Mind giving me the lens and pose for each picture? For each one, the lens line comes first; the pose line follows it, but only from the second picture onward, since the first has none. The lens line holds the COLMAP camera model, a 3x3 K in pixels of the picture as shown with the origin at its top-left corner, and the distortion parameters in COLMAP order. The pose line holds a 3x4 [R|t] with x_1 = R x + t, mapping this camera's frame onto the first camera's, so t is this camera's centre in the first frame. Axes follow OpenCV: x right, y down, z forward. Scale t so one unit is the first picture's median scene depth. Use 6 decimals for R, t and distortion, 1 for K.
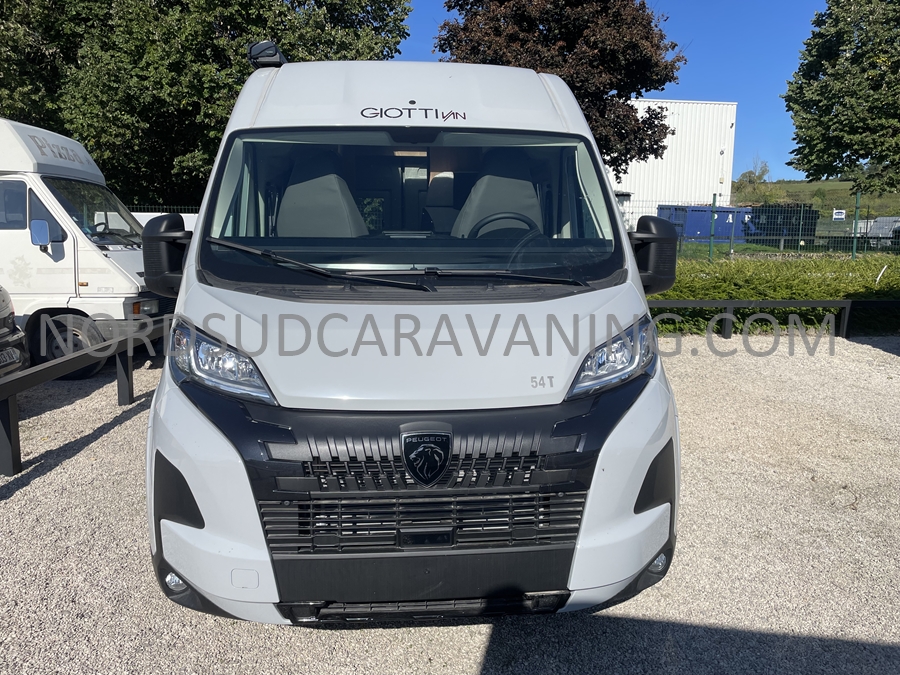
lens RADIAL K [[679.8, 0, 448.9], [0, 679.8, 335.9], [0, 0, 1]] dist [0.035337, -0.012658]
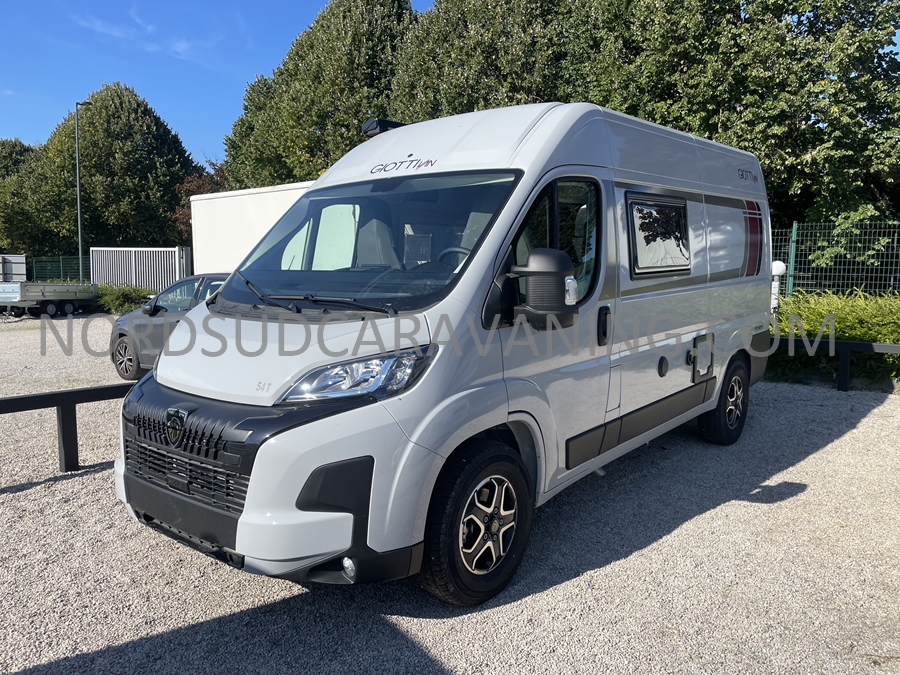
lens RADIAL K [[679.8, 0, 449.6], [0, 679.8, 344.3], [0, 0, 1]] dist [0.035337, -0.012658]
pose [[0.722582, 0.079107, -0.686744, 0.167940], [-0.098022, 0.995118, 0.011491, -0.007821], [0.684300, 0.059013, 0.726809, 0.043312]]
